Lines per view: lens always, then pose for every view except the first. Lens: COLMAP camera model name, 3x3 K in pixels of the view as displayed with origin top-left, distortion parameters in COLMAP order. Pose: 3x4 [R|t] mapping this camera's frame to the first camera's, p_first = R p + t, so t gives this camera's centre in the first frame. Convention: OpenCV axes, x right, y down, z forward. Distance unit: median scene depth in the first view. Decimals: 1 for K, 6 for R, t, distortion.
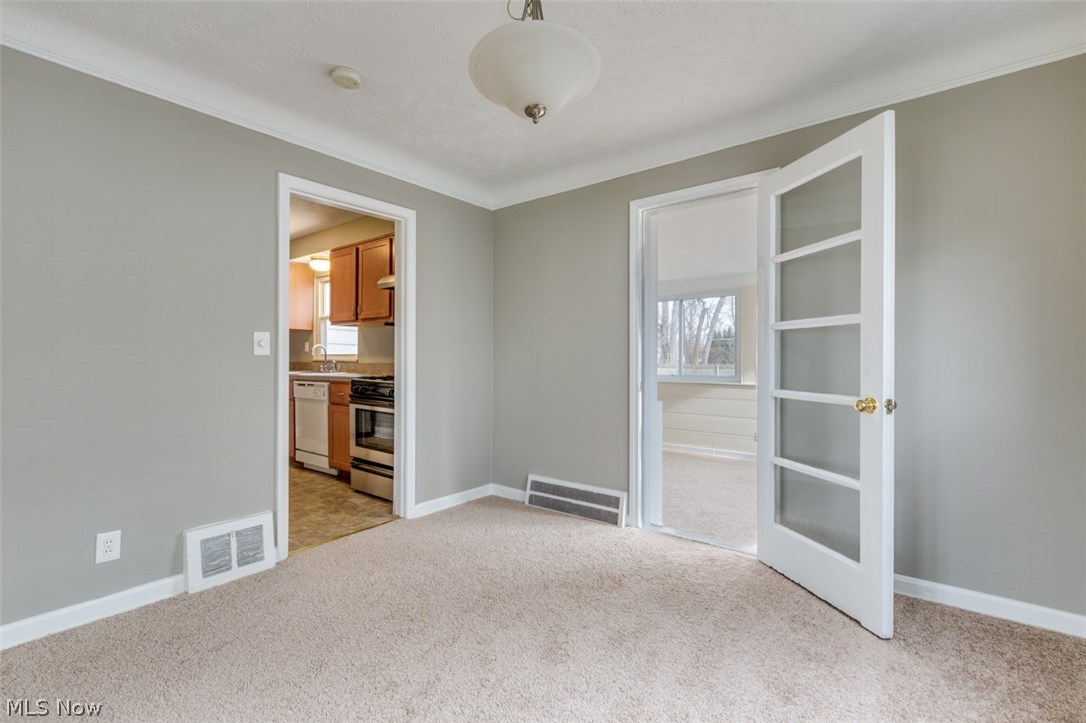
lens RADIAL K [[479.7, 0, 518.7], [0, 479.7, 352.2], [0, 0, 1]] dist [-0.003156, 0.000691]
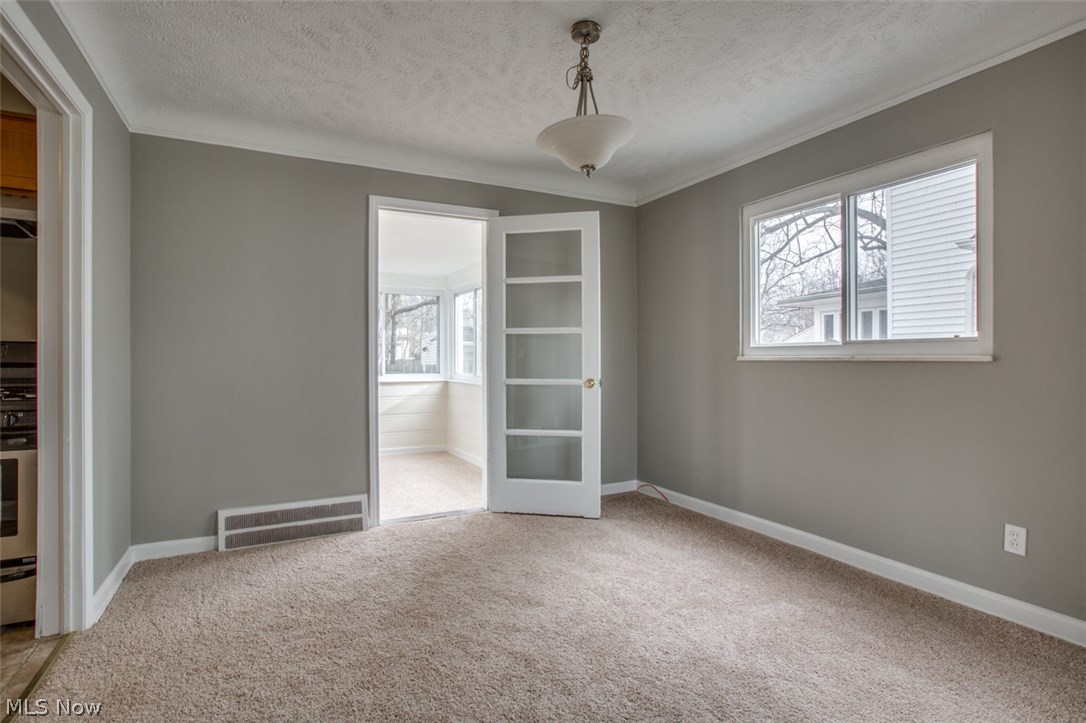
lens RADIAL K [[549.8, 0, 532.0], [0, 549.8, 357.8], [0, 0, 1]] dist [0.001097, 0.001625]
pose [[0.409629, -0.001321, 0.912251, -0.654610], [-0.007963, 0.999956, 0.005023, 0.008274], [-0.912217, -0.009322, 0.409601, 0.241572]]
